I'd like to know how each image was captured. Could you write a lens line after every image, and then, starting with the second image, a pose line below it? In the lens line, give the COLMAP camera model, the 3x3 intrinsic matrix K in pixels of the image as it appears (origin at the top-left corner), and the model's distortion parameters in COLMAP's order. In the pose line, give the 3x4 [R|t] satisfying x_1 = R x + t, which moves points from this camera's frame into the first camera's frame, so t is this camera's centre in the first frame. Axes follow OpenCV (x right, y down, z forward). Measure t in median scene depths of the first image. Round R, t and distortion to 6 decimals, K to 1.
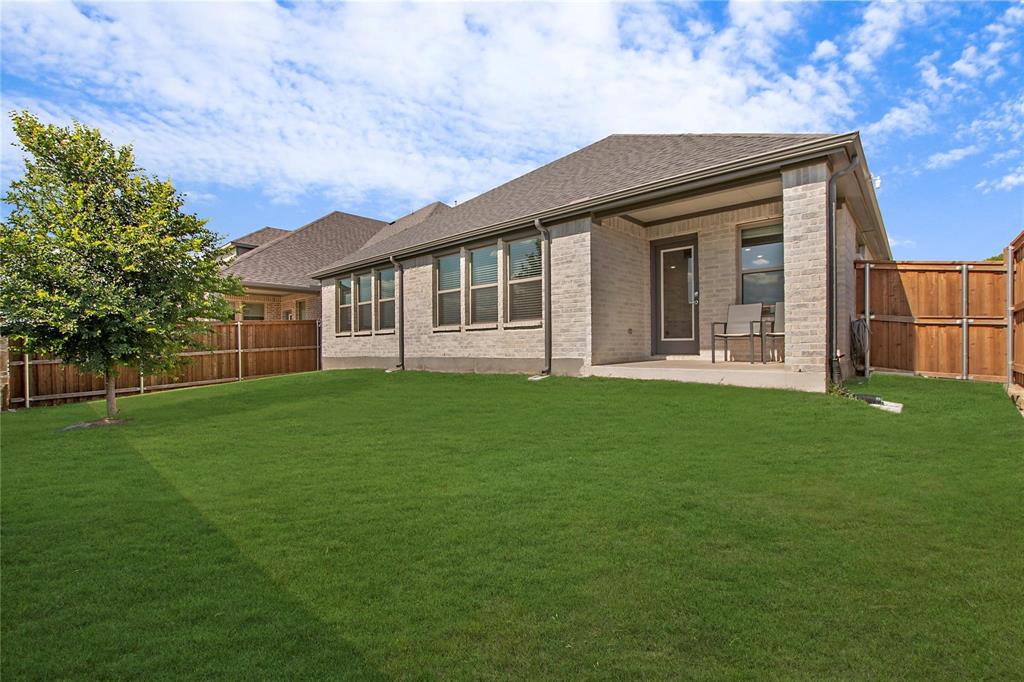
lens RADIAL K [[453.8, 0, 512.9], [0, 453.8, 346.2], [0, 0, 1]] dist [-0.030069, 0.004322]
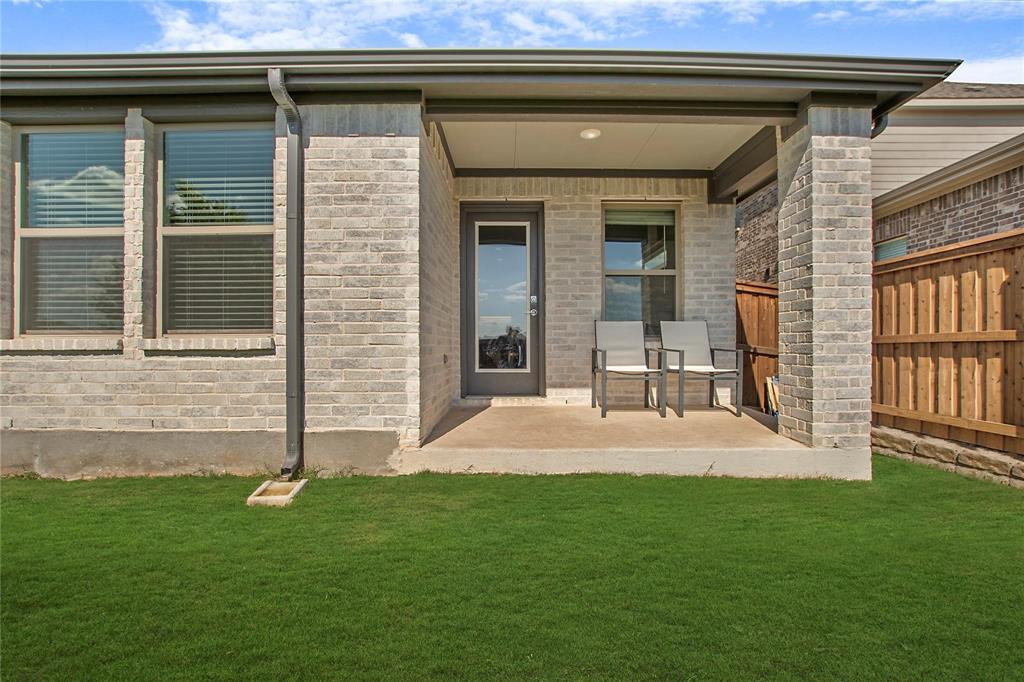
lens RADIAL K [[453.8, 0, 508.5], [0, 453.8, 346.8], [0, 0, 1]] dist [-0.030069, 0.004322]
pose [[0.732455, 0.007021, 0.680779, -0.055302], [-0.007118, 0.999971, -0.002655, -0.049457], [-0.680778, -0.002901, 0.732484, 0.588829]]
